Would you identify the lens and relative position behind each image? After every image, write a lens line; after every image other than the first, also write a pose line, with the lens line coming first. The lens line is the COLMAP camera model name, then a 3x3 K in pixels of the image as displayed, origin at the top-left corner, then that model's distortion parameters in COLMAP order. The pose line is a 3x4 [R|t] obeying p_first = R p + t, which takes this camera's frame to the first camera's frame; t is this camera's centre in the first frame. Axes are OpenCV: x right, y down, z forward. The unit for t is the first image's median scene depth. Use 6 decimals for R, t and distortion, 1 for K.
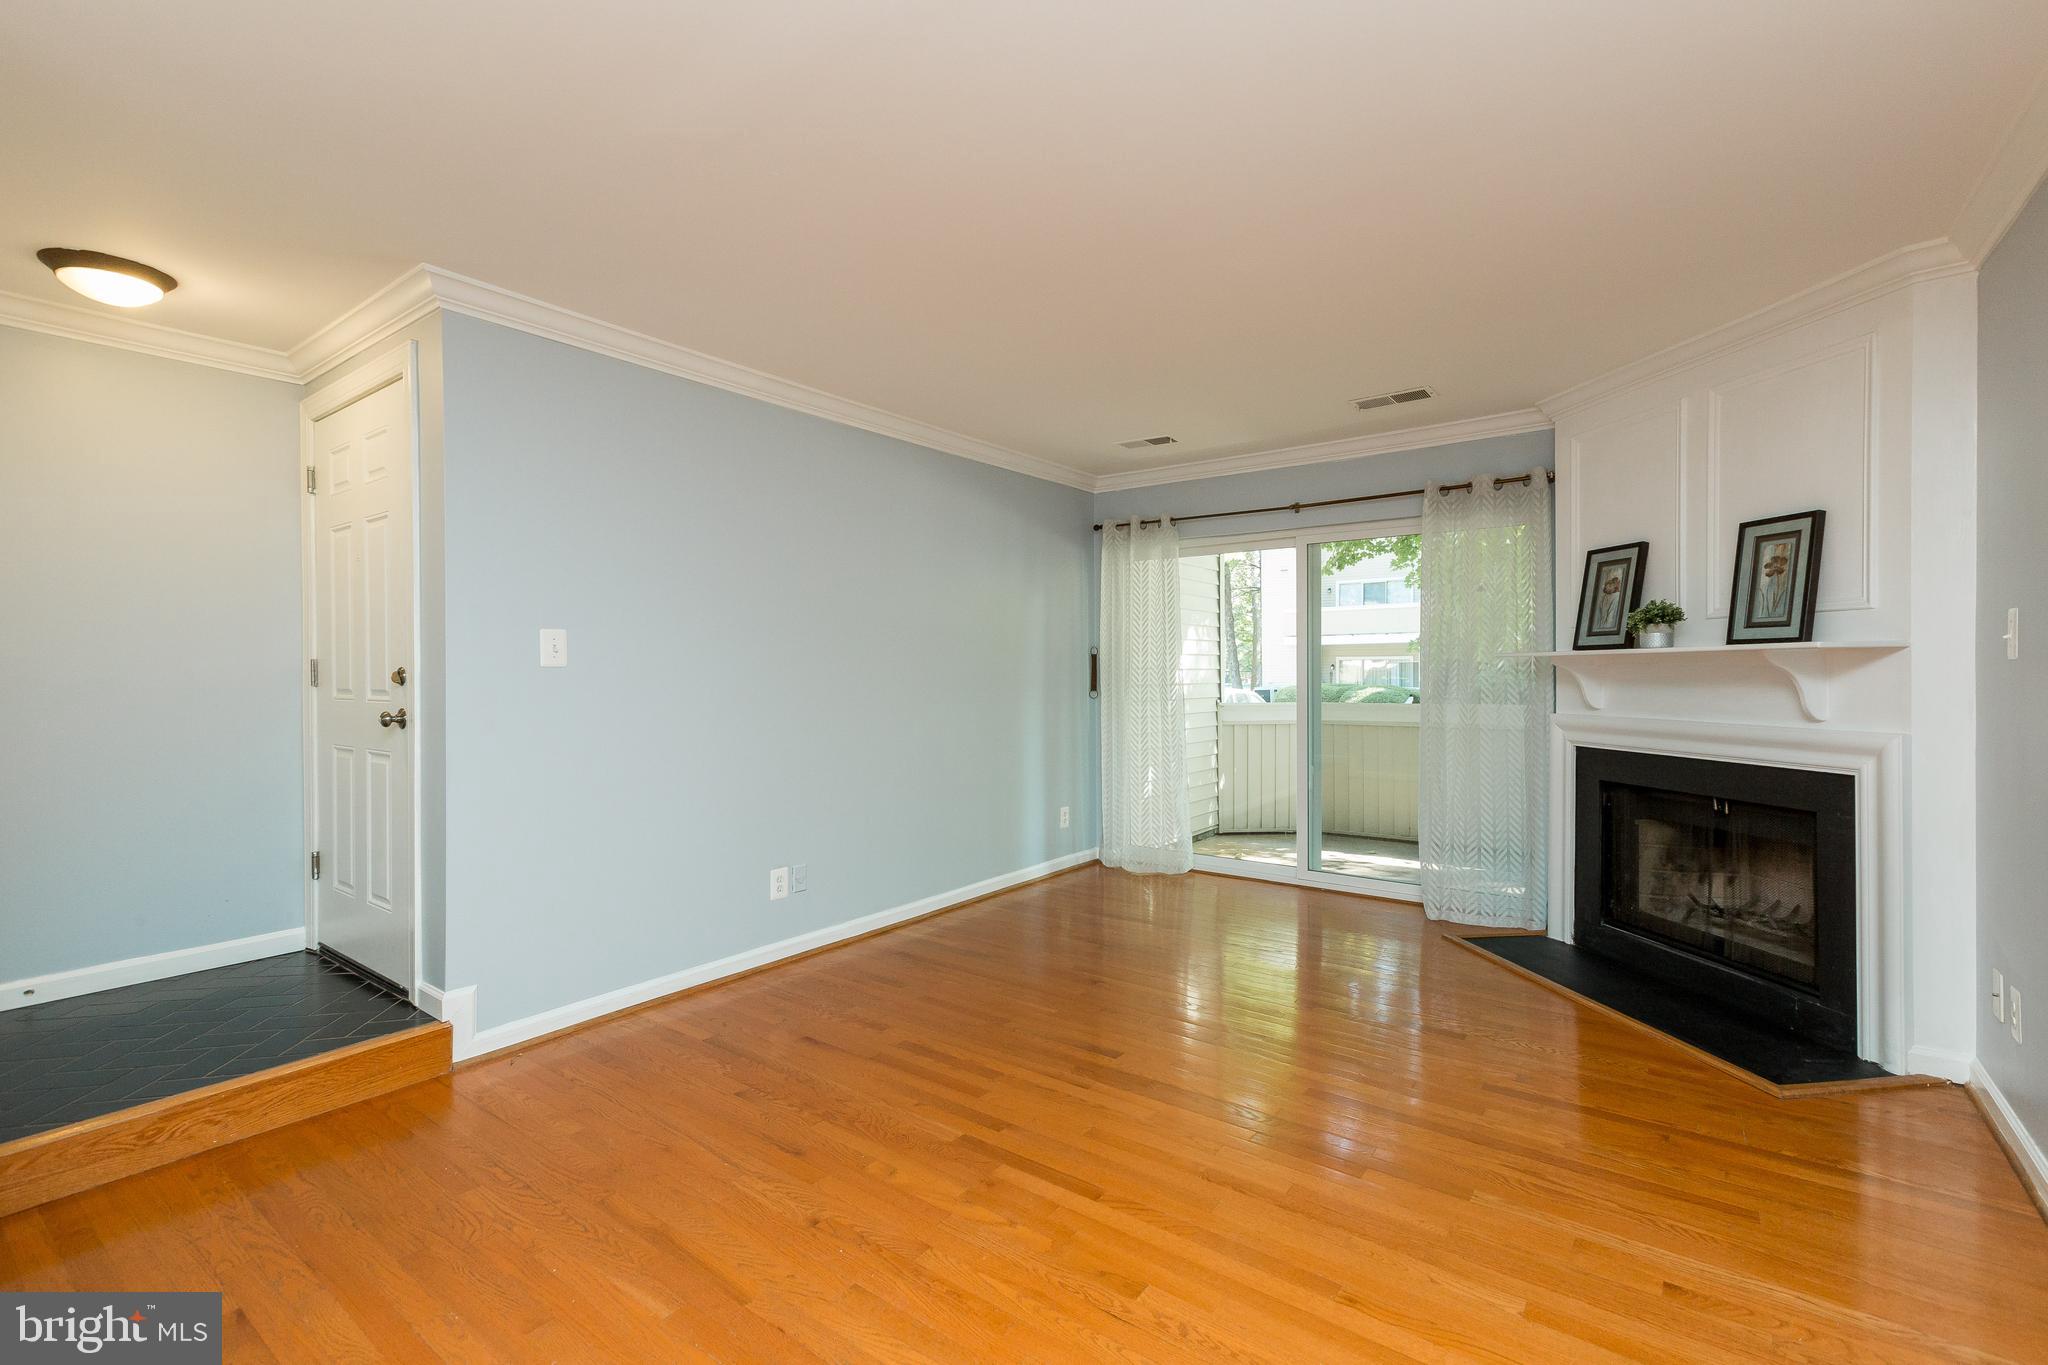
lens RADIAL K [[902.8, 0, 1021.5], [0, 902.8, 679.4], [0, 0, 1]] dist [0.012153, 0.000140]
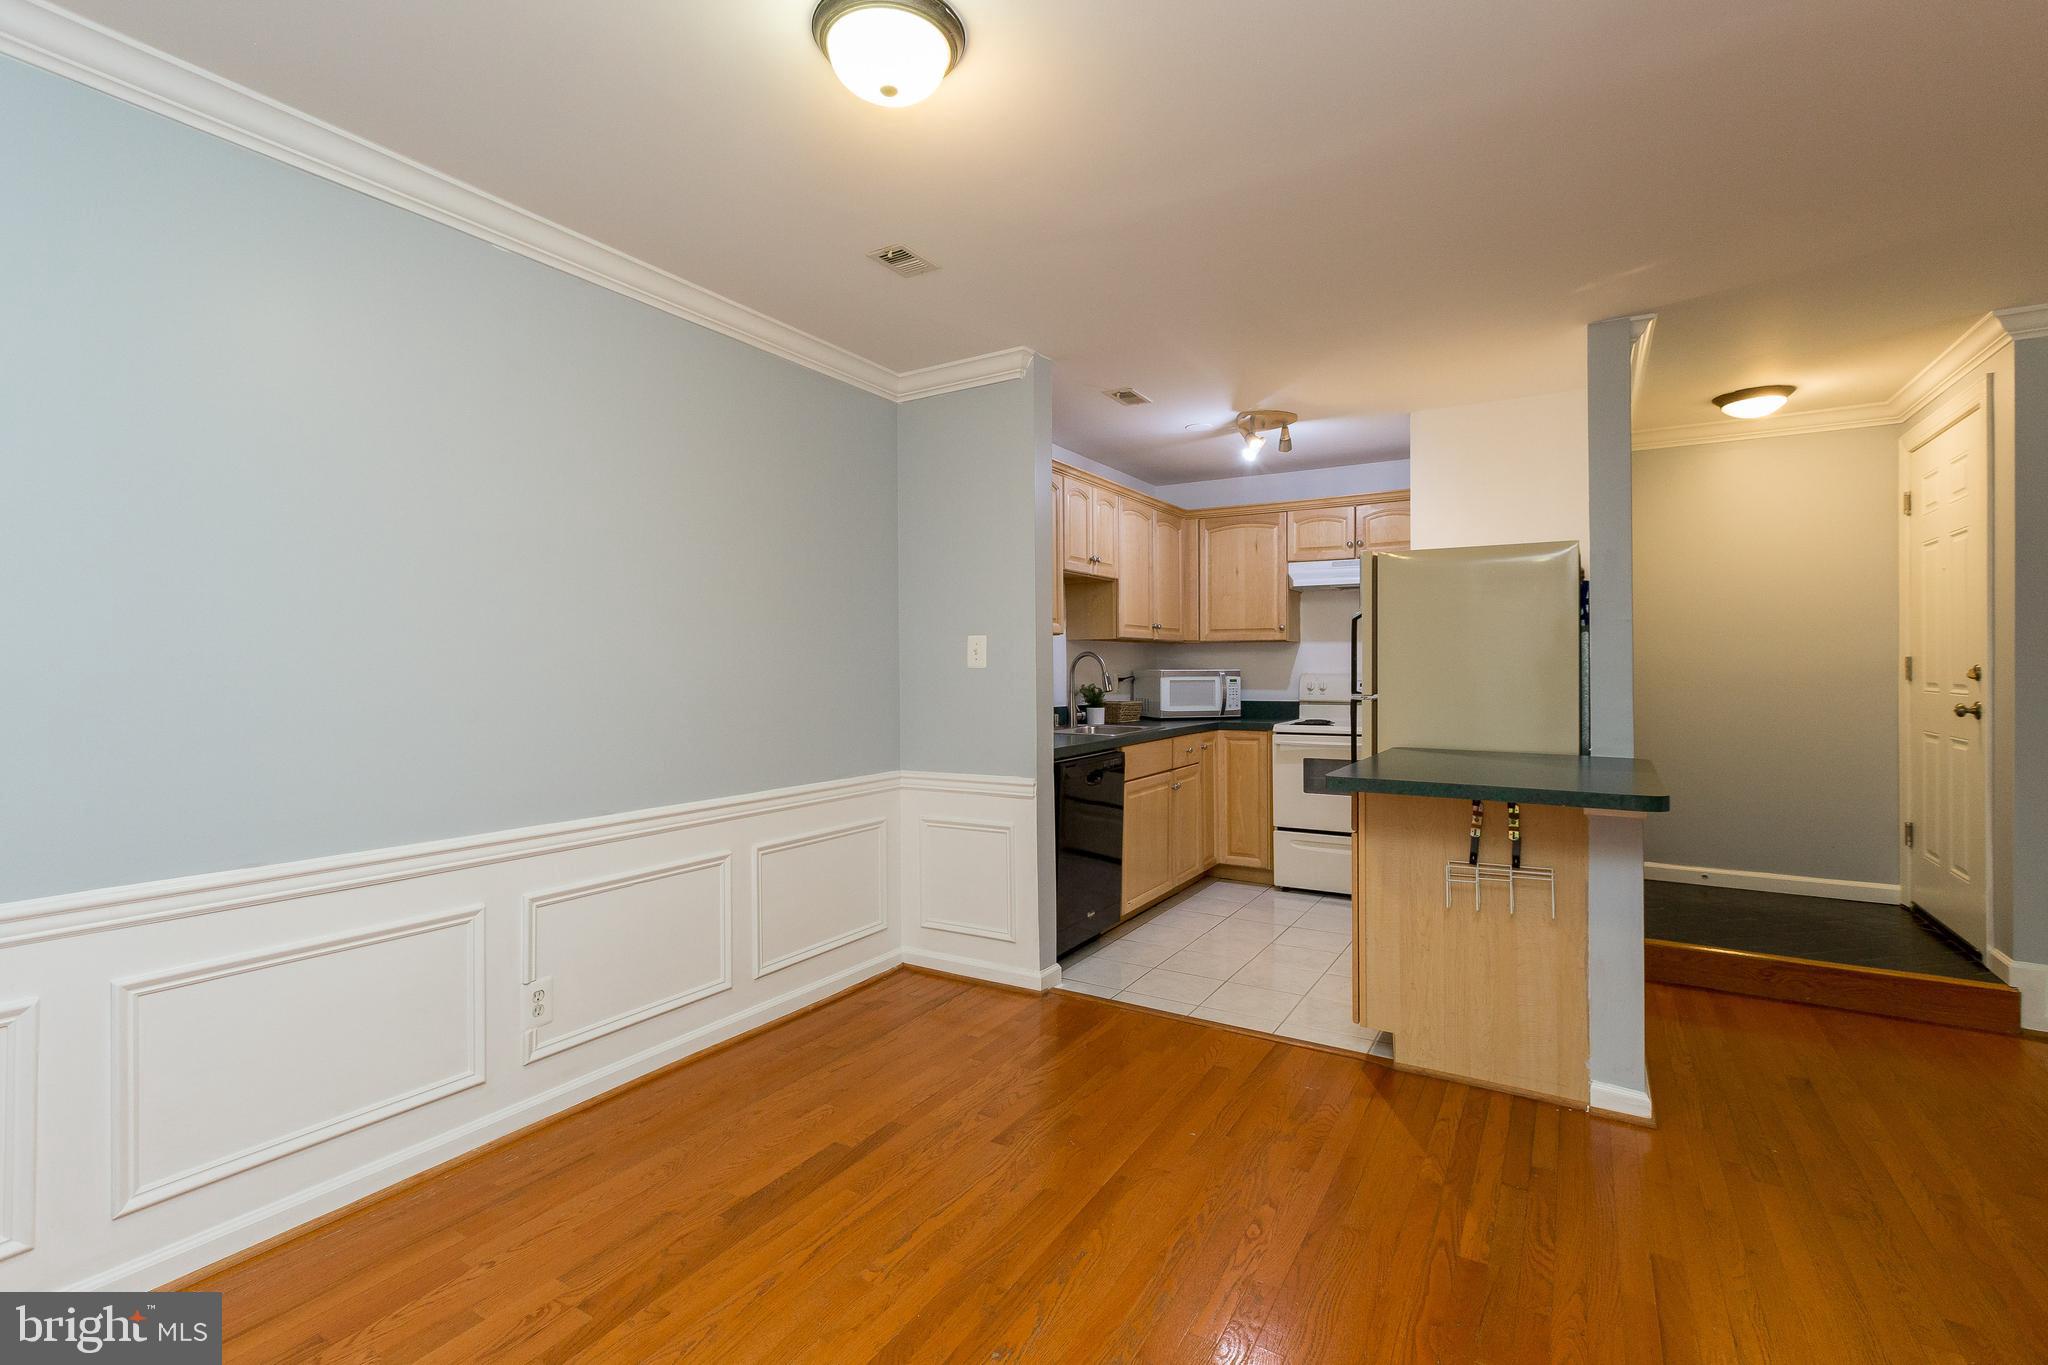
lens RADIAL K [[923.8, 0, 1017.7], [0, 923.8, 657.6], [0, 0, 1]] dist [0.002098, 0.000168]
pose [[0.094785, -0.002908, -0.995494, 0.347273], [-0.008946, 0.999953, -0.003773, -0.007413], [0.995458, 0.009264, 0.094754, -0.291962]]
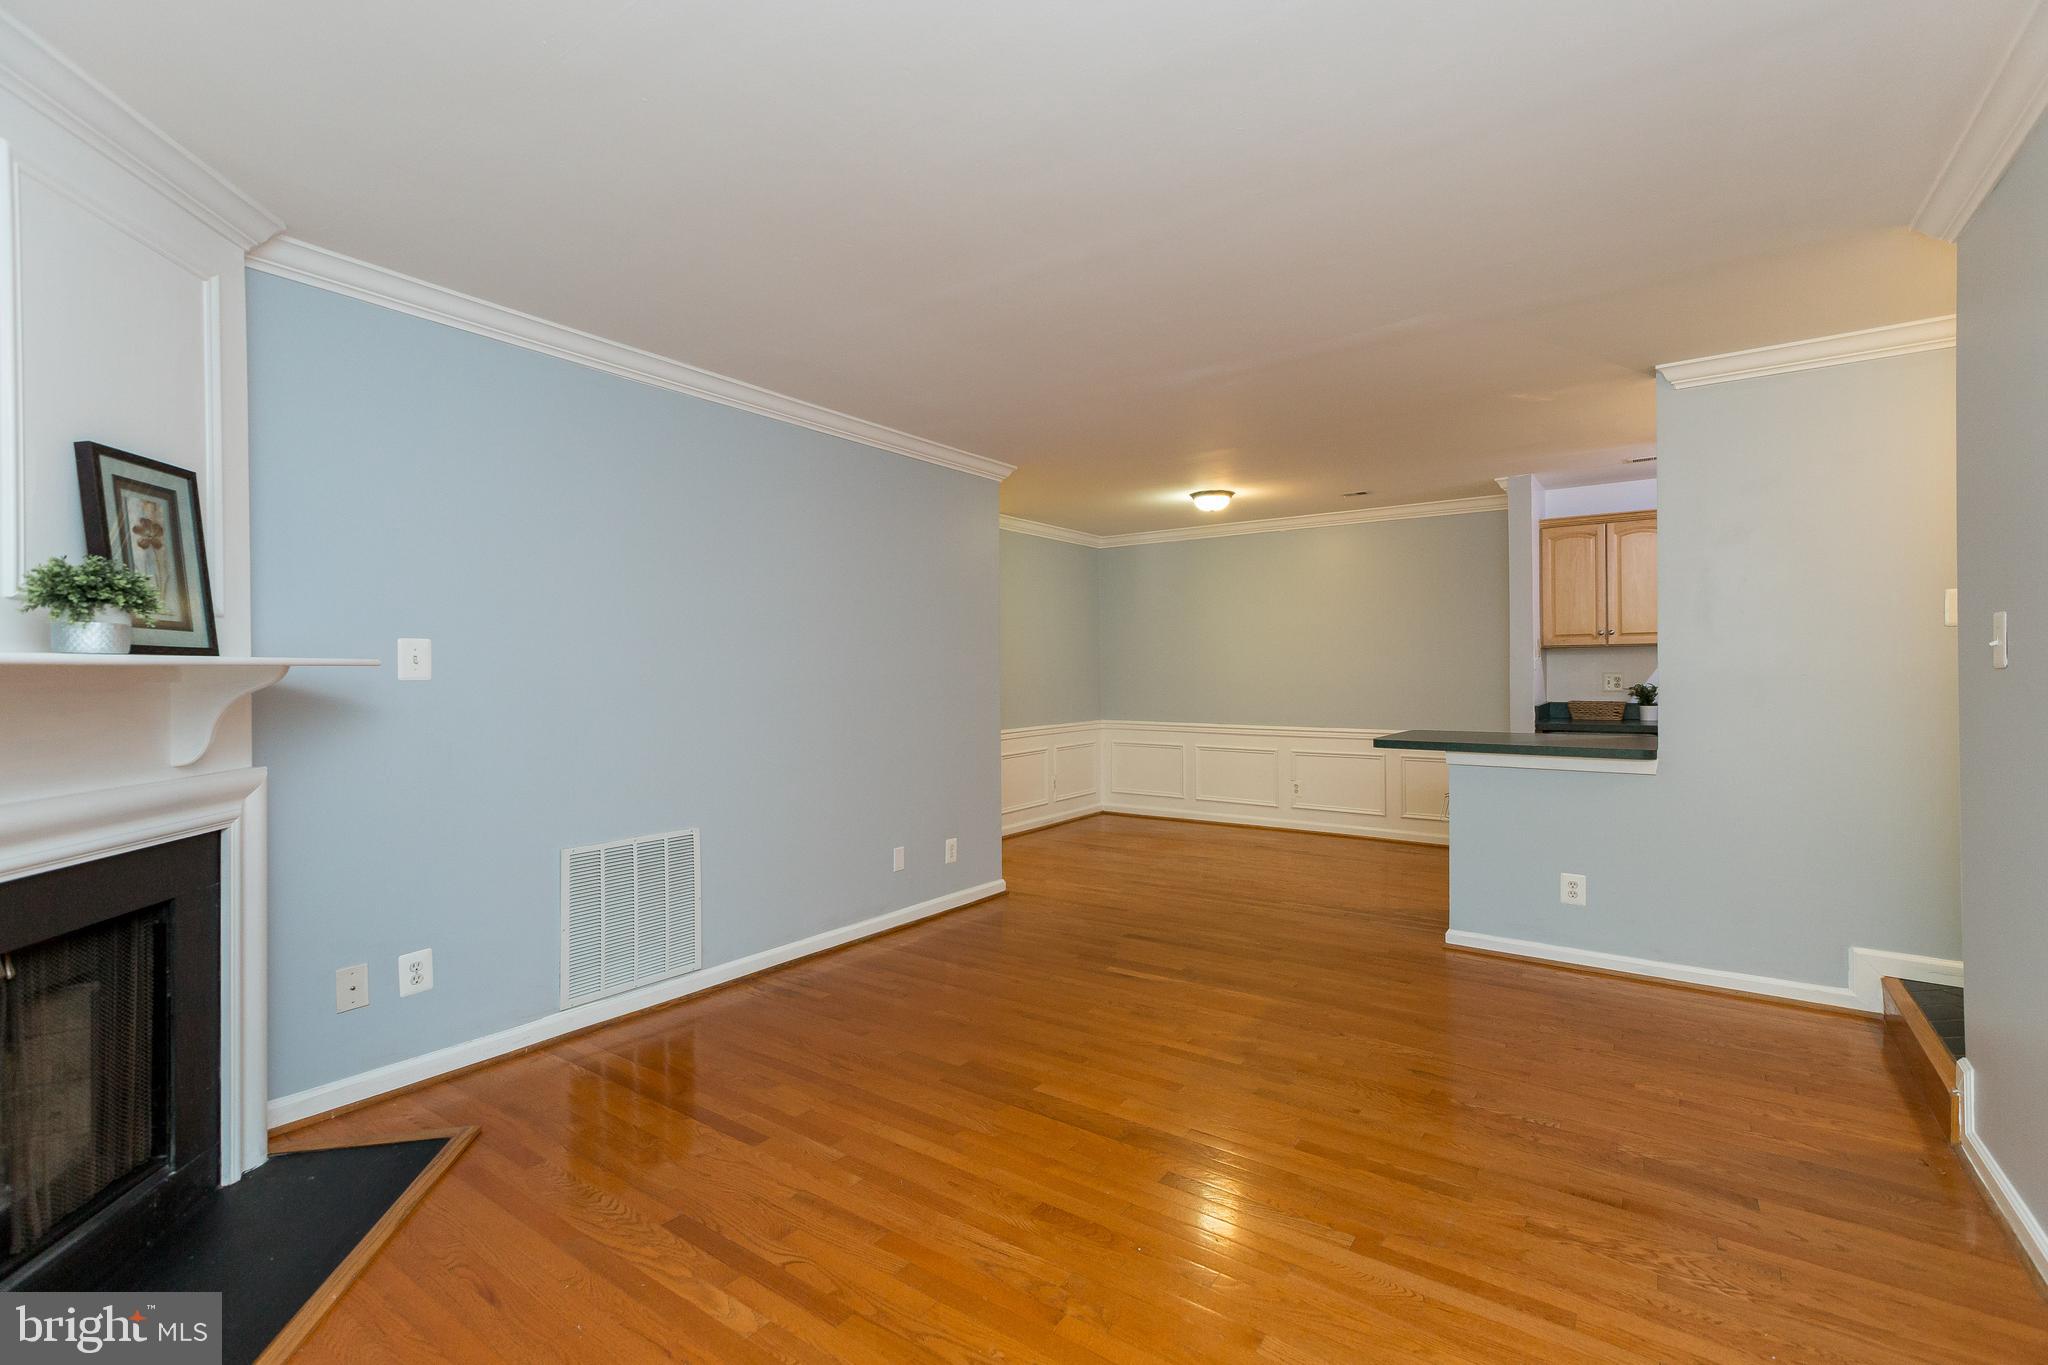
lens RADIAL K [[915.0, 0, 1020.7], [0, 915.0, 666.3], [0, 0, 1]] dist [0.010361, 0.000155]
pose [[-0.999684, 0.012651, -0.021723, 0.235305], [0.012622, 0.999919, 0.001465, -0.024964], [0.021740, 0.001190, -0.999763, 1.718664]]
